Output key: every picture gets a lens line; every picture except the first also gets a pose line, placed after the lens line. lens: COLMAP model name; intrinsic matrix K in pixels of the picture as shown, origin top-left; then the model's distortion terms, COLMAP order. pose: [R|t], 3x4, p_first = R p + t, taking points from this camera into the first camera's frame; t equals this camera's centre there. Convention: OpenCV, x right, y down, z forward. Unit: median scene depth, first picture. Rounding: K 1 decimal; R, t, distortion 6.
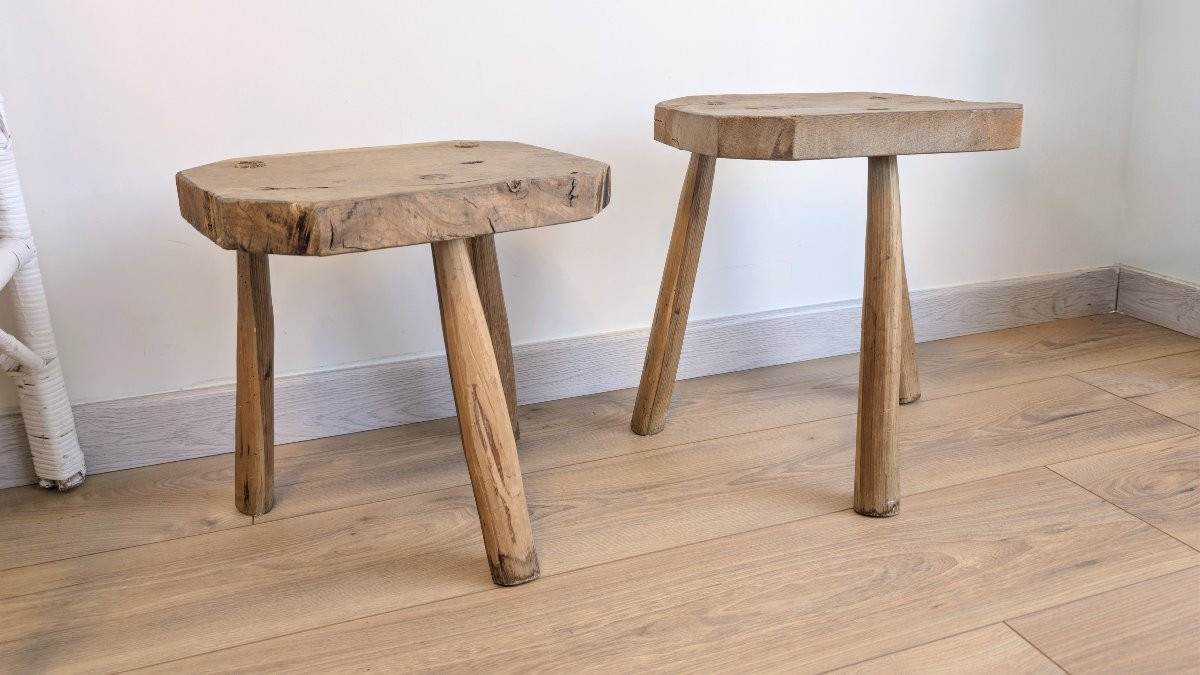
lens RADIAL K [[877.8, 0, 608.8], [0, 877.8, 329.1], [0, 0, 1]] dist [0.019913, -0.026191]
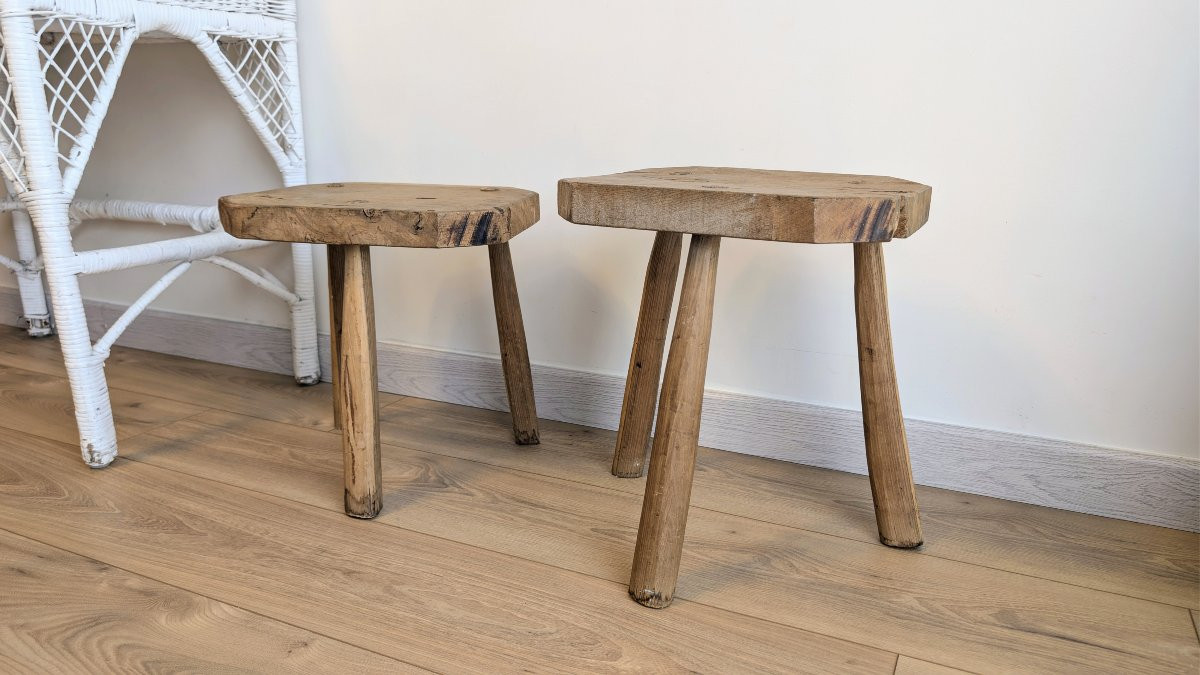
lens RADIAL K [[877.8, 0, 607.6], [0, 877.8, 330.1], [0, 0, 1]] dist [0.019913, -0.026191]
pose [[0.699662, 0.194700, -0.687433, 0.963009], [-0.244812, 0.969239, 0.025348, -0.098027], [0.671222, 0.150557, 0.725805, 0.258334]]
